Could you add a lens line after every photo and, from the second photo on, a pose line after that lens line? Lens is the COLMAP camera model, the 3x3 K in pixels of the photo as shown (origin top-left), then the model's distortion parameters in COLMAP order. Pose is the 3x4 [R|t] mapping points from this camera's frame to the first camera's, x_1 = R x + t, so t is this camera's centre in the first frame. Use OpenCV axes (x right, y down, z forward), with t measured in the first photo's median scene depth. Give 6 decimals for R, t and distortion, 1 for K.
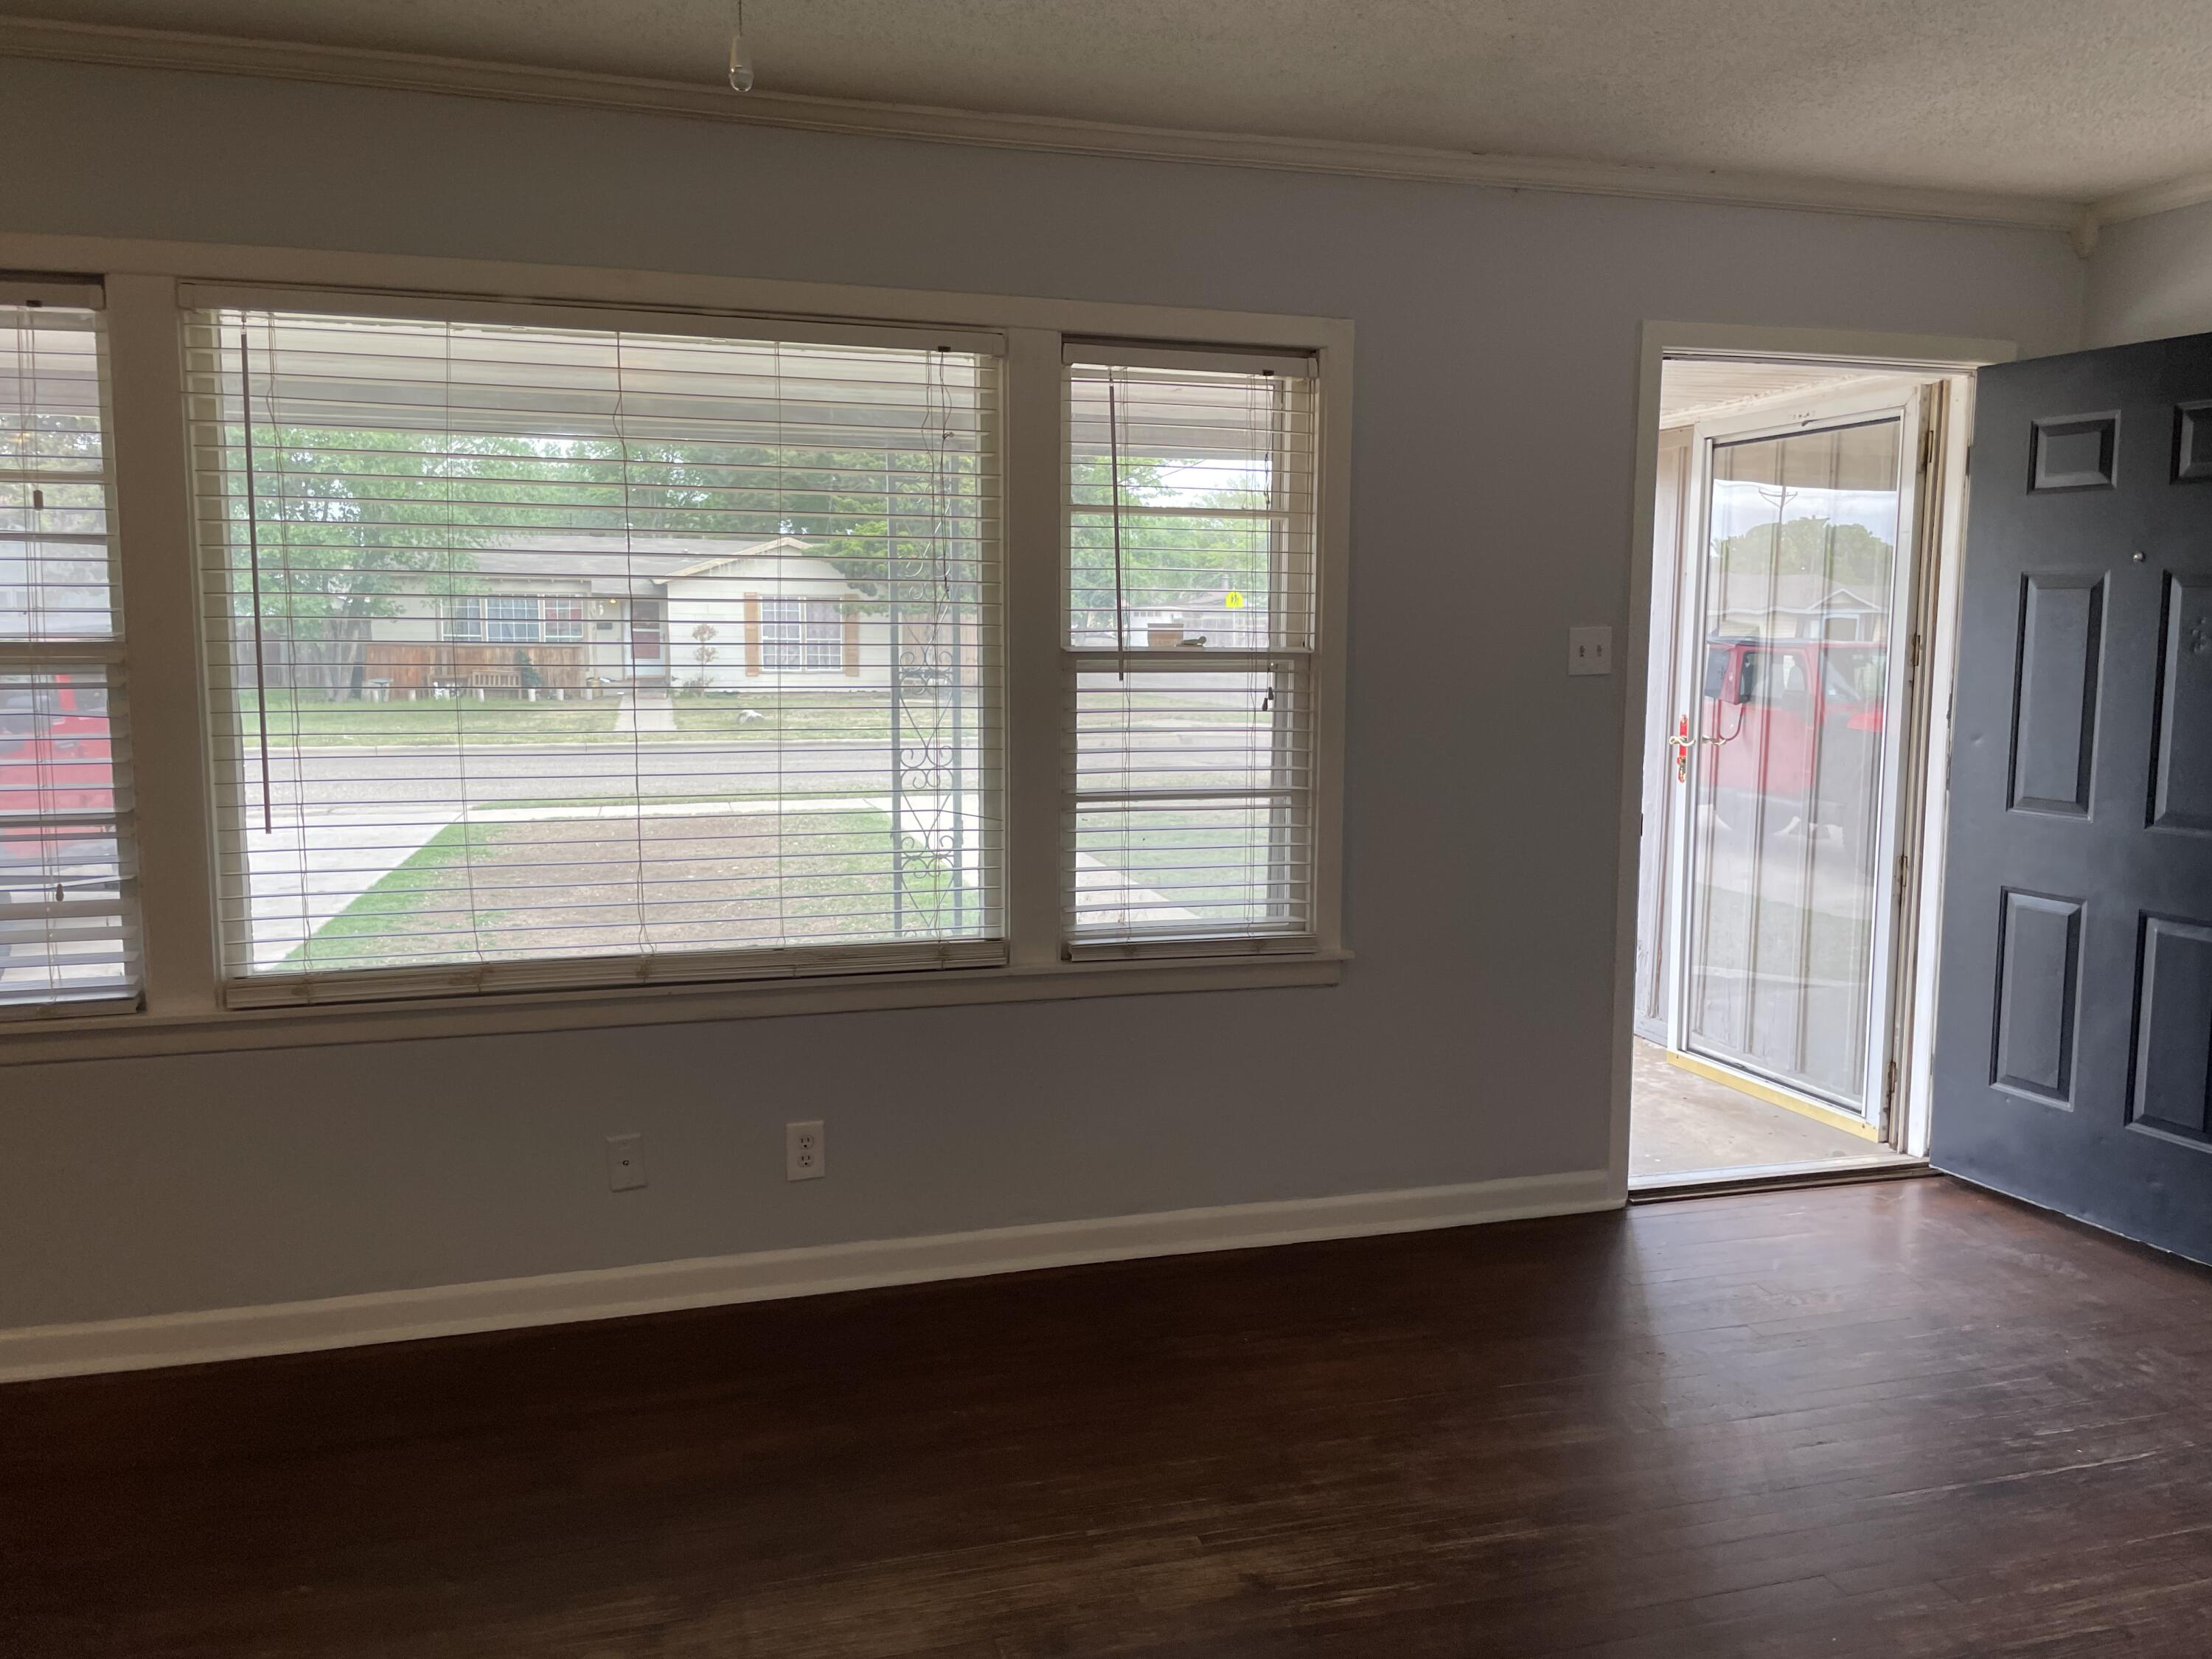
lens RADIAL K [[1691.9, 0, 1104.3], [0, 1691.9, 827.9], [0, 0, 1]] dist [0.007828, 0.000729]
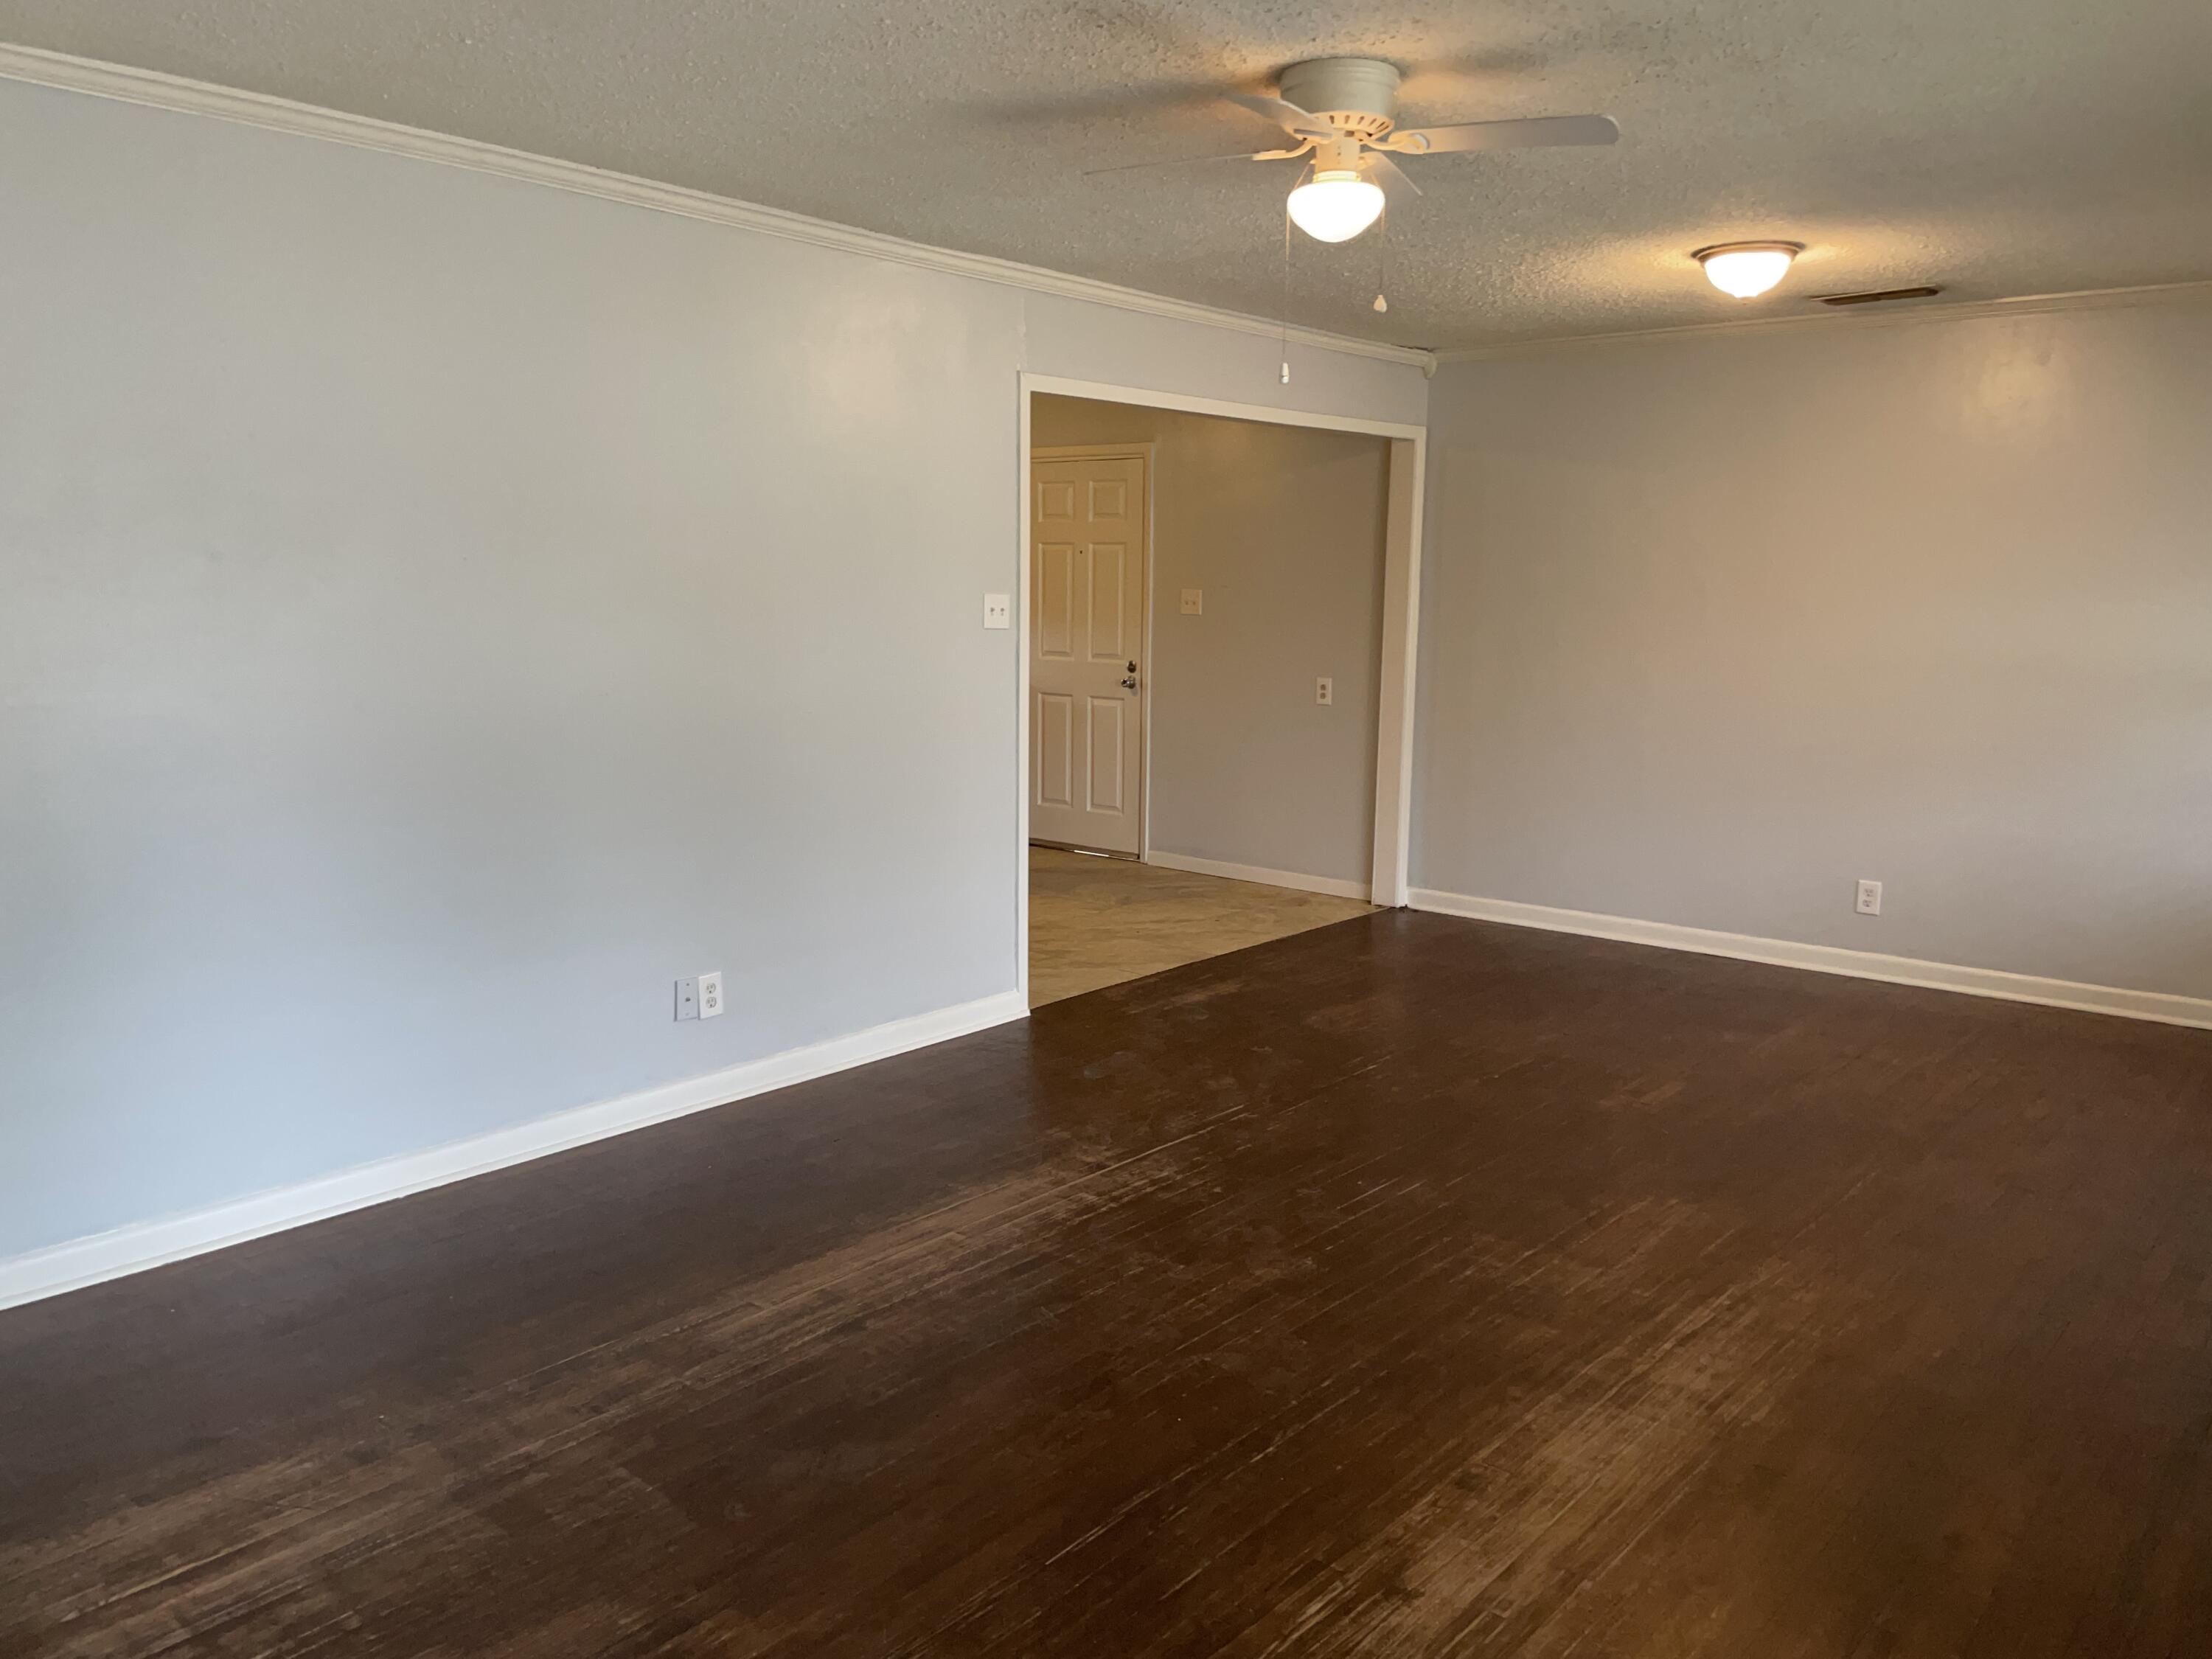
lens RADIAL K [[1679.6, 0, 1104.5], [0, 1679.6, 830.5], [0, 0, 1]] dist [-0.000426, -0.000018]
pose [[-0.833177, 0.061715, -0.549552, 0.736445], [-0.081363, 0.969258, 0.232203, -0.186764], [0.546989, 0.238180, -0.802542, 1.583422]]
